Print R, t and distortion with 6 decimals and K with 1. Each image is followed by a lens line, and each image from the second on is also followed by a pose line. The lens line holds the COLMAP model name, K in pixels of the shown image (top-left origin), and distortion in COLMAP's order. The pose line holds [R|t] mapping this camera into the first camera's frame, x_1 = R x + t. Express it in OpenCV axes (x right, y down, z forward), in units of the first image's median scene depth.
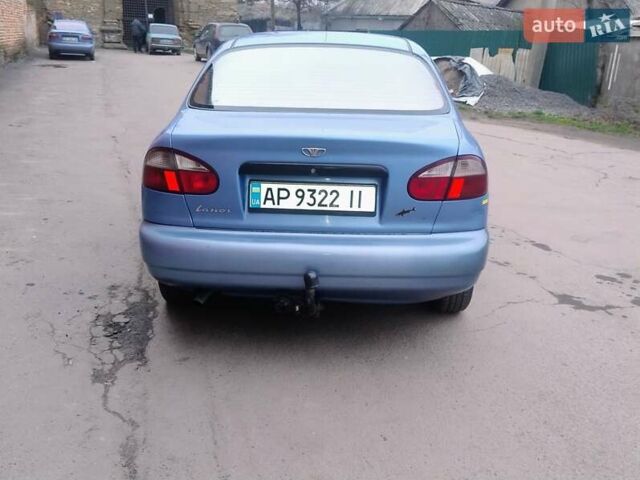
lens RADIAL K [[590.8, 0, 300.2], [0, 590.8, 240.7], [0, 0, 1]] dist [0.046700, -0.017531]
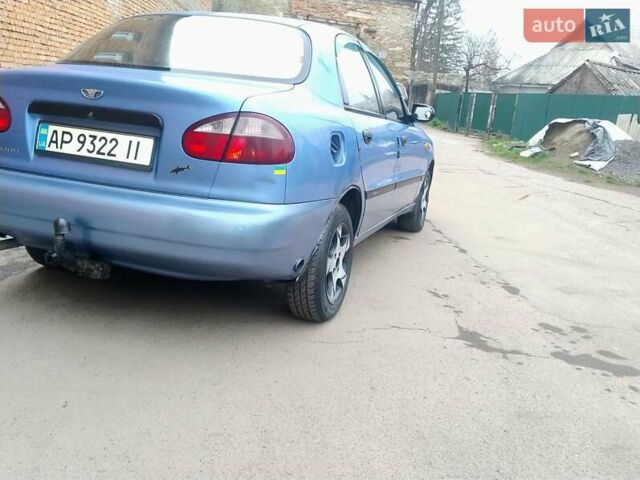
lens RADIAL K [[590.8, 0, 300.2], [0, 590.8, 240.7], [0, 0, 1]] dist [0.046700, -0.017531]
pose [[0.957212, 0.131912, -0.257573, 0.430256], [-0.156735, 0.984535, -0.078257, 0.071470], [0.243267, 0.115279, 0.963085, 0.139920]]
